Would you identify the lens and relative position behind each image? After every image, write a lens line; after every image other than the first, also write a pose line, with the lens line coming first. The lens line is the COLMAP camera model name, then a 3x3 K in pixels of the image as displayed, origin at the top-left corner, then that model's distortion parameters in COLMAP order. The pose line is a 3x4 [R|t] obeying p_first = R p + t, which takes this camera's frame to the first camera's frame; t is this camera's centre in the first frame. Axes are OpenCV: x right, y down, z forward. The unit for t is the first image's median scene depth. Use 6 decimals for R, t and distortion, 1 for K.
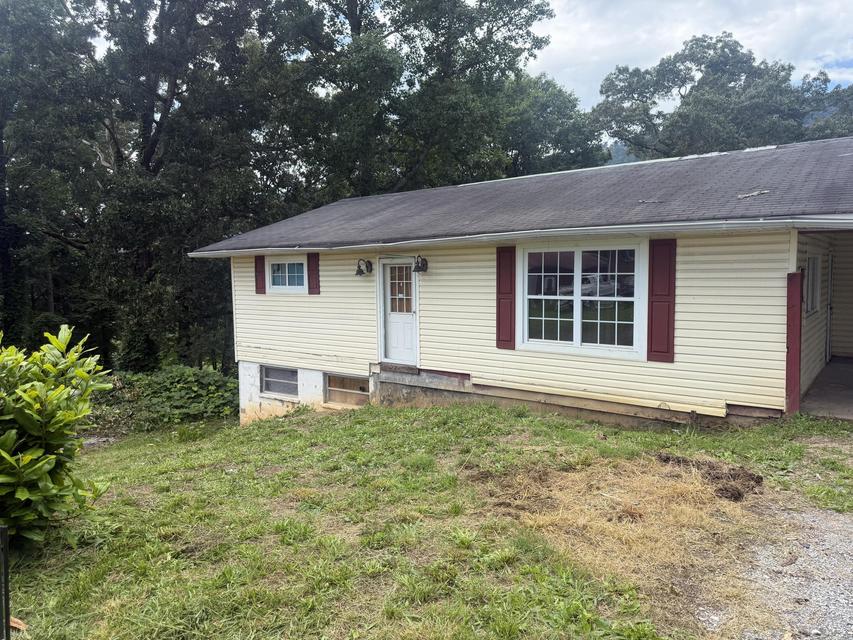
lens RADIAL K [[597.6, 0, 426.5], [0, 597.6, 320.0], [0, 0, 1]] dist [0.058750, -0.001174]
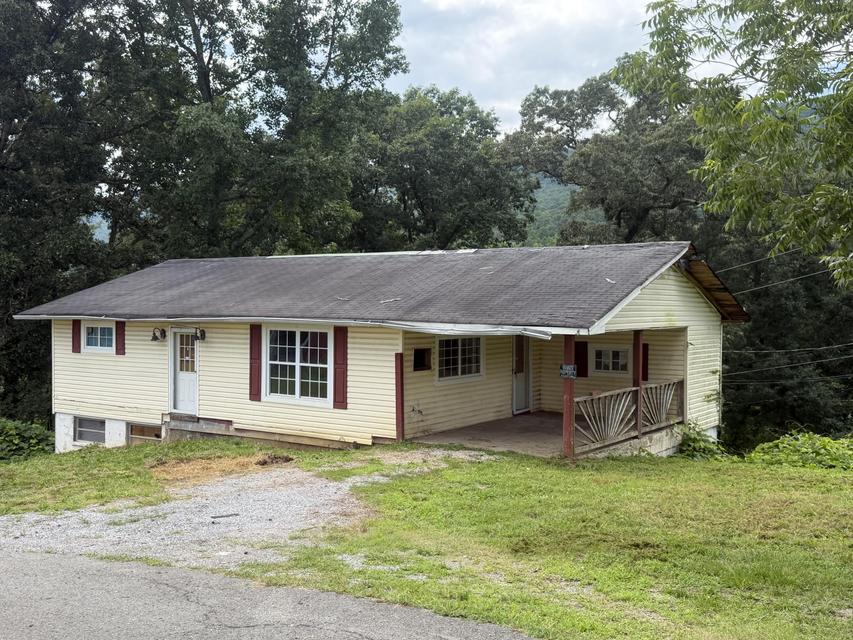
lens RADIAL K [[854.1, 0, 426.5], [0, 854.1, 320.0], [0, 0, 1]] dist [0.189511, -0.421508]
pose [[0.998343, 0.015685, 0.055371, 0.347407], [-0.012337, 0.998105, -0.060286, -0.017648], [-0.056211, 0.059503, 0.996644, -0.808116]]
